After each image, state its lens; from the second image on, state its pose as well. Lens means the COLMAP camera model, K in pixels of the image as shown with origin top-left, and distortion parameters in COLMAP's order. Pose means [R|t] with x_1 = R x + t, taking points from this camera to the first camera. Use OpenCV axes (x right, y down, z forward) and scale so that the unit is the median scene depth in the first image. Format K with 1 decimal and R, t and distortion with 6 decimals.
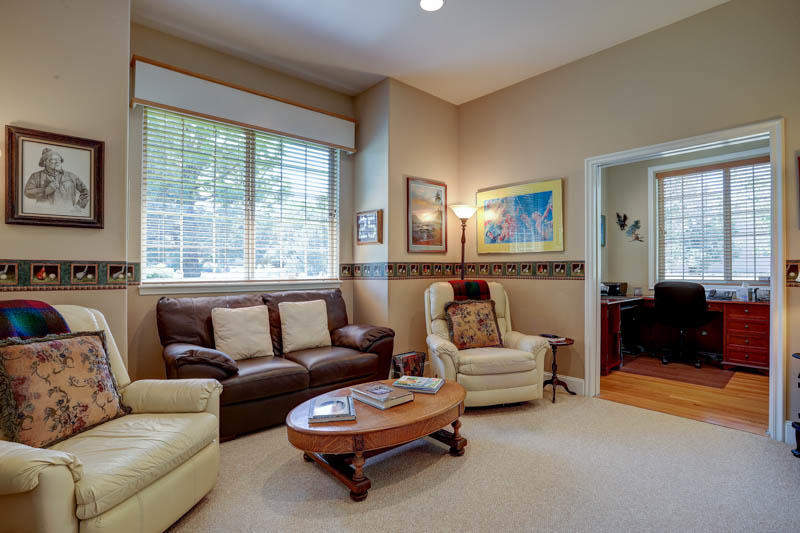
lens RADIAL K [[393.7, 0, 402.1], [0, 393.7, 263.1], [0, 0, 1]] dist [-0.031900, 0.000486]
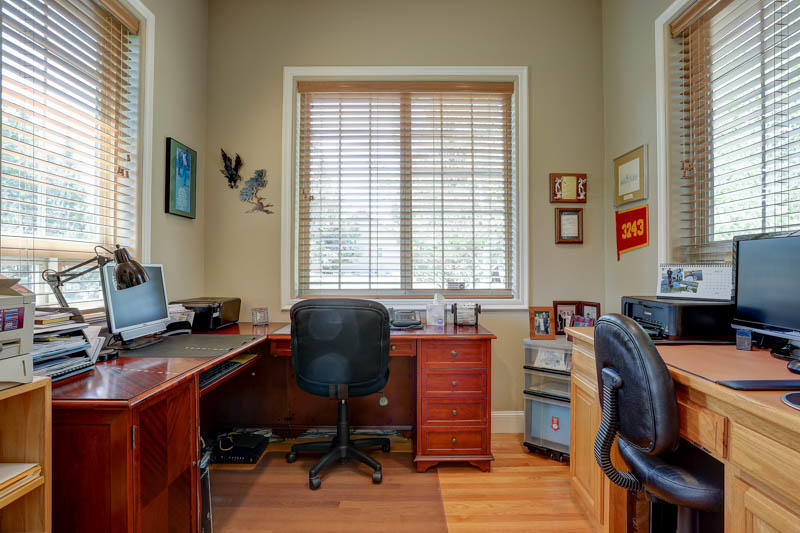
lens RADIAL K [[431.2, 0, 401.9], [0, 431.2, 266.0], [0, 0, 1]] dist [-0.005674, -0.000158]
pose [[0.679717, 0.008421, 0.733426, 0.340167], [-0.007926, 0.999960, -0.004136, 0.011631], [-0.733432, -0.003001, 0.679756, 0.520306]]
